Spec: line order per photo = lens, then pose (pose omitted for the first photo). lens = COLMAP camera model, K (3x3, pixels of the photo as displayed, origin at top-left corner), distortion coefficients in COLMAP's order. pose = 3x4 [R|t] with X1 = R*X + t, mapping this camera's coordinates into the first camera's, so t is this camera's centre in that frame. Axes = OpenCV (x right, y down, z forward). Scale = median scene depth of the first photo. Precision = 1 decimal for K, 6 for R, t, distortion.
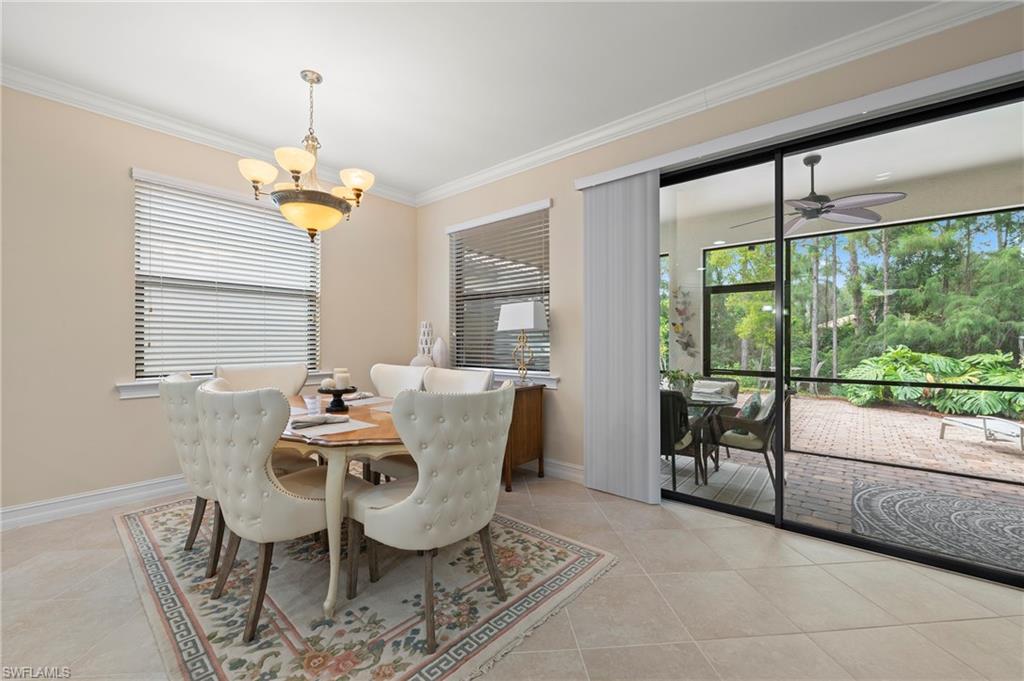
lens RADIAL K [[416.9, 0, 527.1], [0, 416.9, 337.0], [0, 0, 1]] dist [-0.002525, -0.001364]
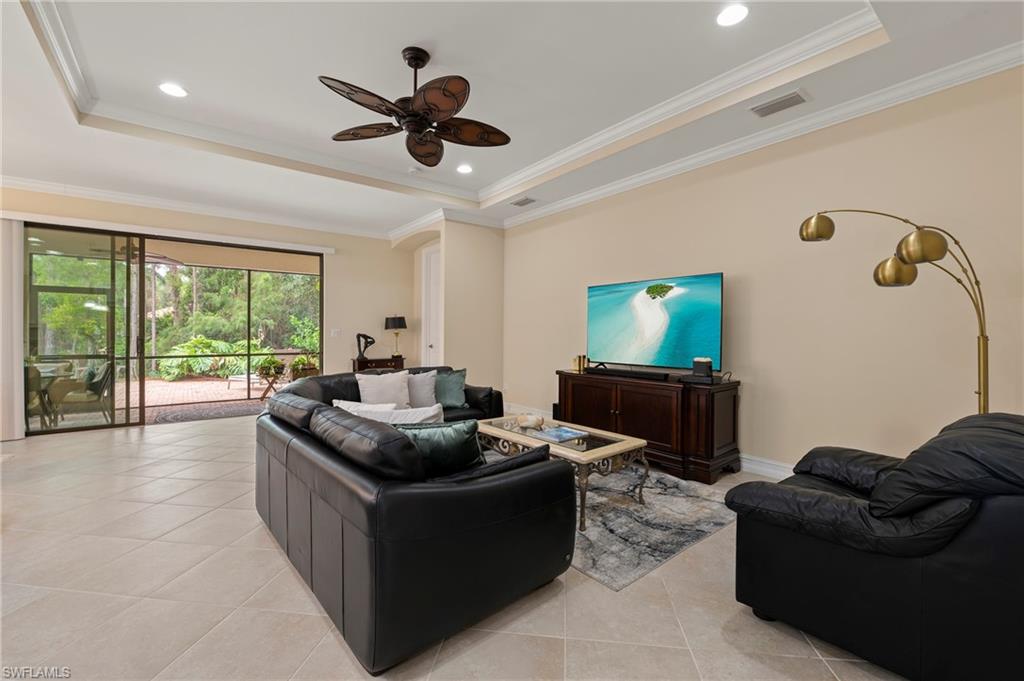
lens RADIAL K [[430.3, 0, 513.0], [0, 430.3, 329.0], [0, 0, 1]] dist [-0.002739, -0.003251]
pose [[0.237468, 0.007774, 0.971364, -0.646820], [-0.011476, 0.999921, -0.005197, -0.012084], [-0.971328, -0.009913, 0.237539, -0.925497]]
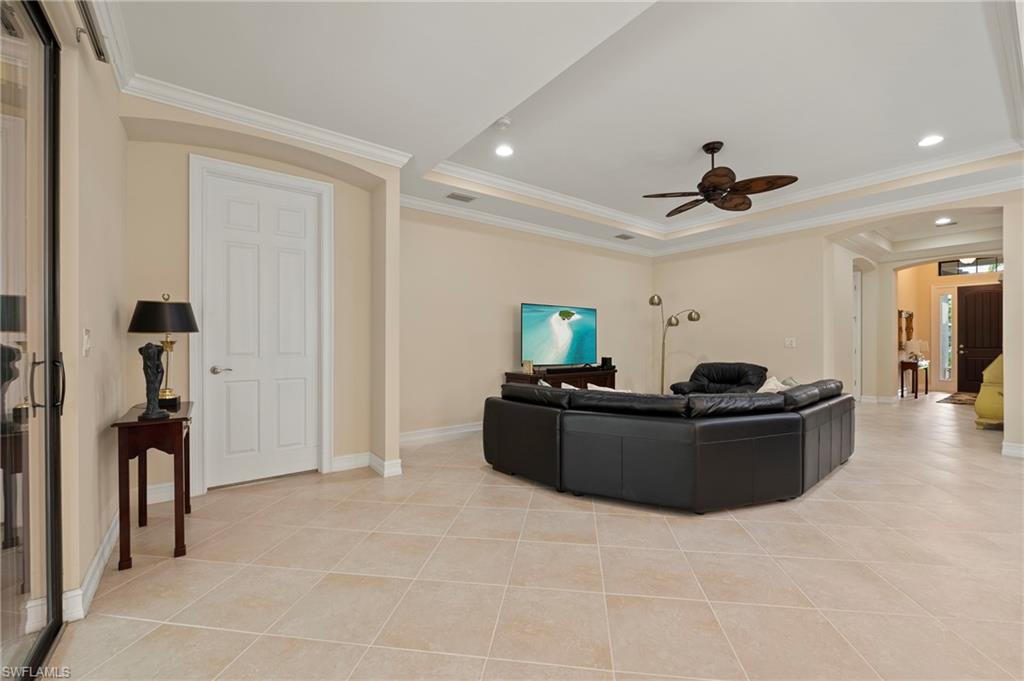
lens RADIAL K [[416.9, 0, 516.7], [0, 416.9, 341.3], [0, 0, 1]] dist [-0.002525, -0.001364]
pose [[-0.970140, -0.000150, 0.242544, 0.321826], [-0.002924, 0.999934, -0.011075, 0.004557], [-0.242527, -0.011453, -0.970077, 0.649573]]
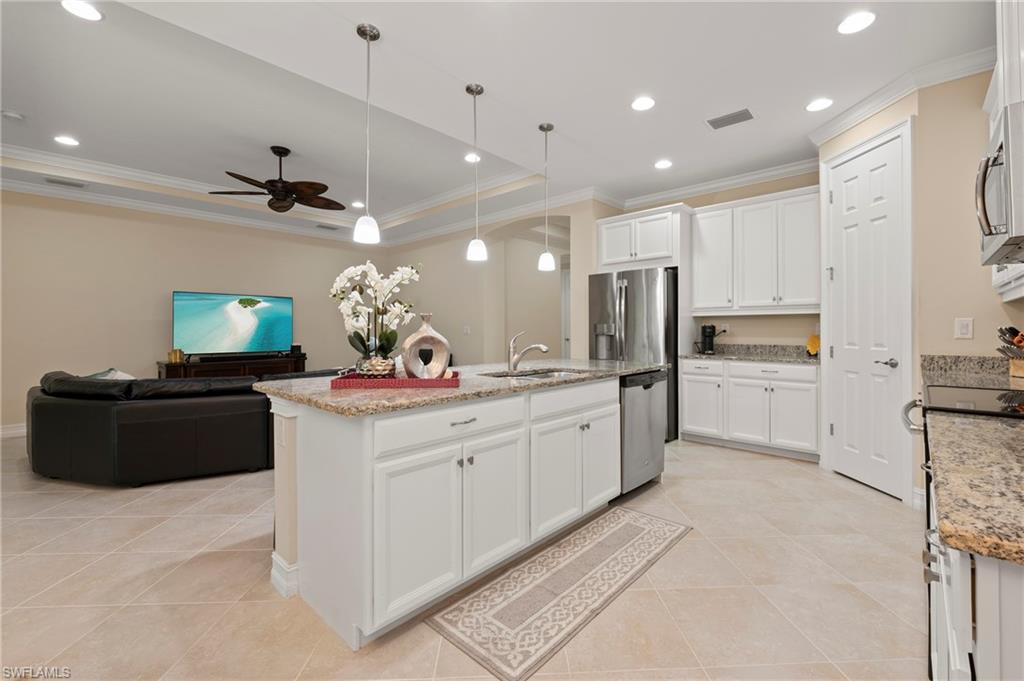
lens RADIAL K [[437.9, 0, 520.1], [0, 437.9, 318.7], [0, 0, 1]] dist [-0.000277, -0.000447]
pose [[-0.997668, 0.002606, 0.068211, -0.677351], [0.000307, 0.999432, -0.033698, 0.002156], [-0.068260, -0.033599, -0.997102, 0.660264]]
